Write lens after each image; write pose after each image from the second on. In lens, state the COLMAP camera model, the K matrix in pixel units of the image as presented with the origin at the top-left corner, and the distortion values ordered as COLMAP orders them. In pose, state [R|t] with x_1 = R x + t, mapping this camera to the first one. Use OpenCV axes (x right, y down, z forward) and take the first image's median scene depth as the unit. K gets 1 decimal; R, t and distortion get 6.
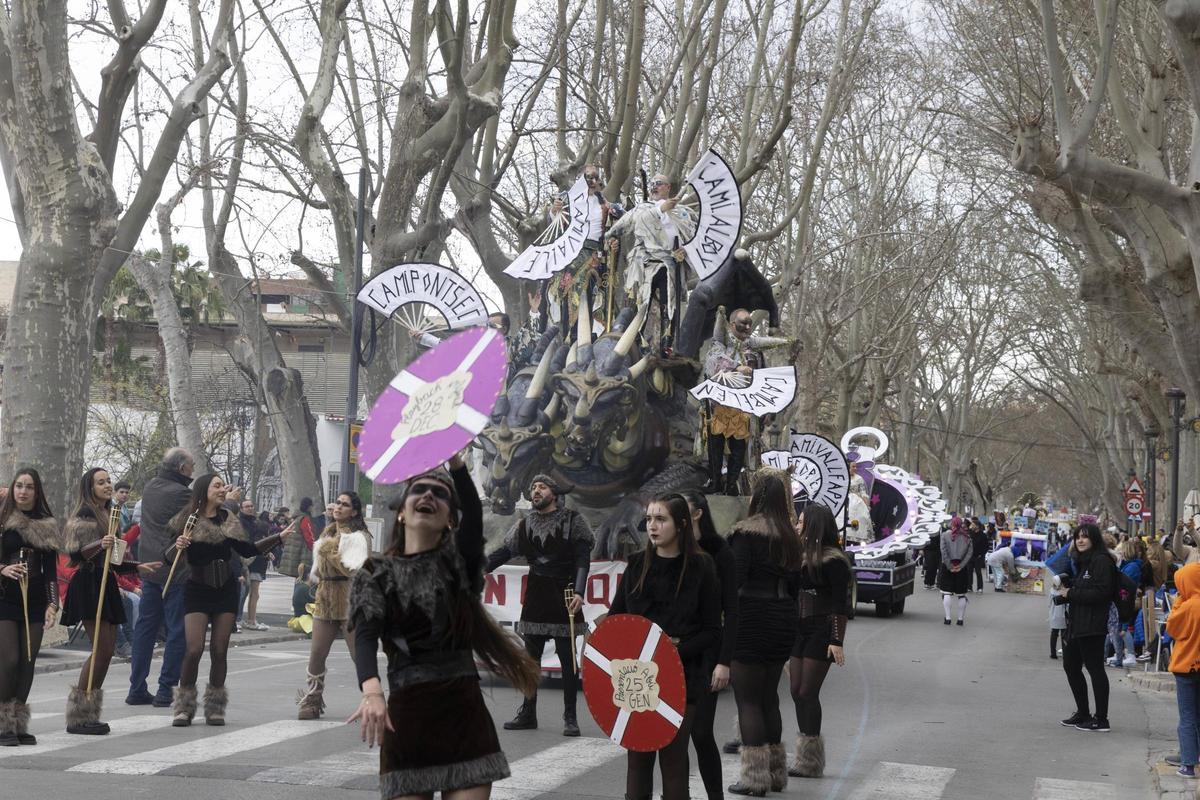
lens RADIAL K [[2541.7, 0, 600.0], [0, 2541.7, 400.0], [0, 0, 1]] dist [0.008468, 0.149068]
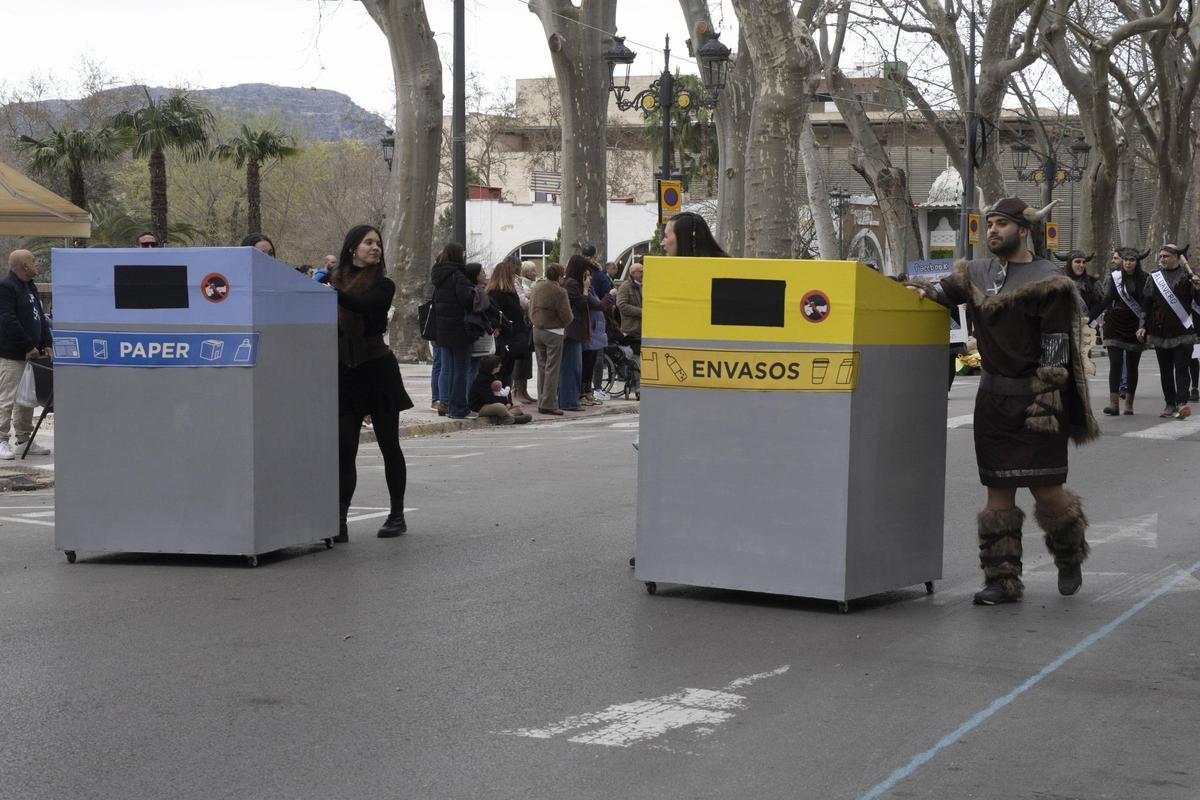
lens RADIAL K [[2541.7, 0, 600.0], [0, 2541.7, 400.0], [0, 0, 1]] dist [0.008468, 0.149068]
pose [[0.979924, -0.020119, -0.198356, -0.035998], [0.037172, 0.995887, 0.082628, -0.012809], [0.195878, -0.088342, 0.976641, -0.390699]]
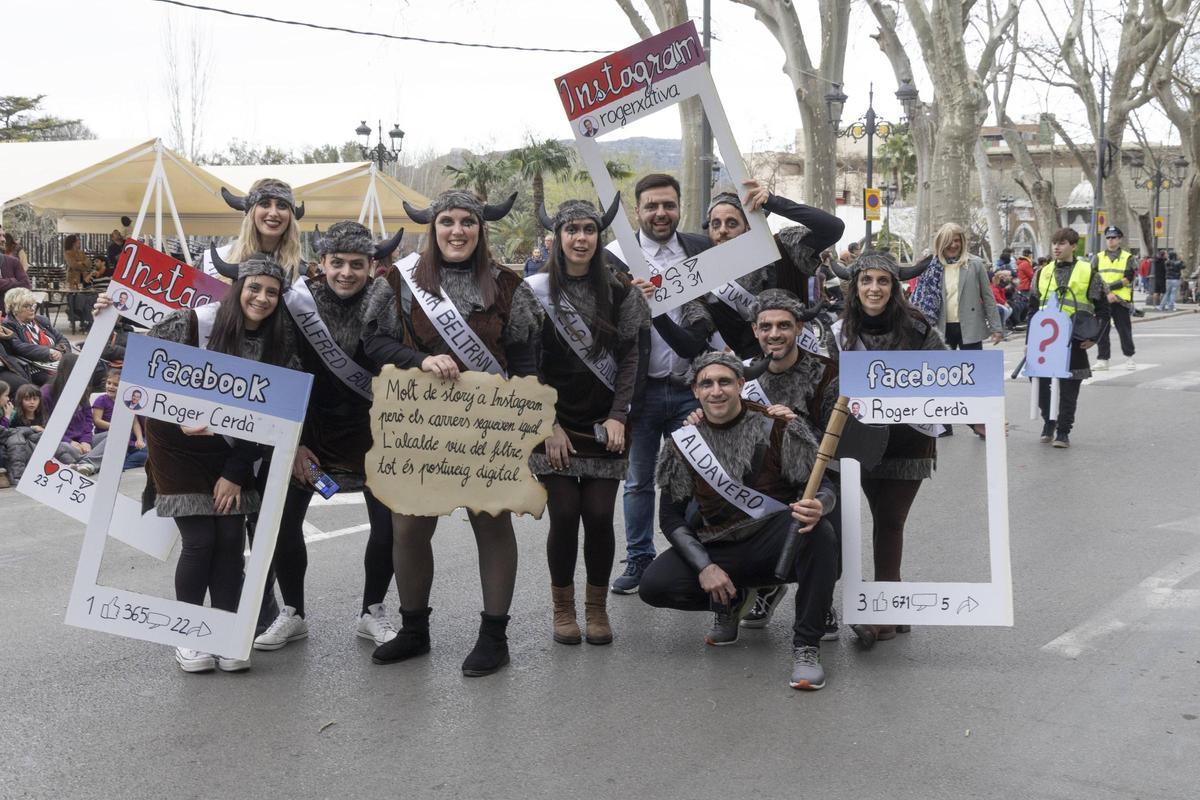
lens RADIAL K [[1503.7, 0, 619.2], [0, 1503.7, 395.7], [0, 0, 1]] dist [0.019071, -0.020672]
pose [[0.935861, -0.001395, -0.352366, -0.051539], [0.046967, 0.991563, 0.120814, -0.007901], [0.349224, -0.129615, 0.928031, -0.164948]]
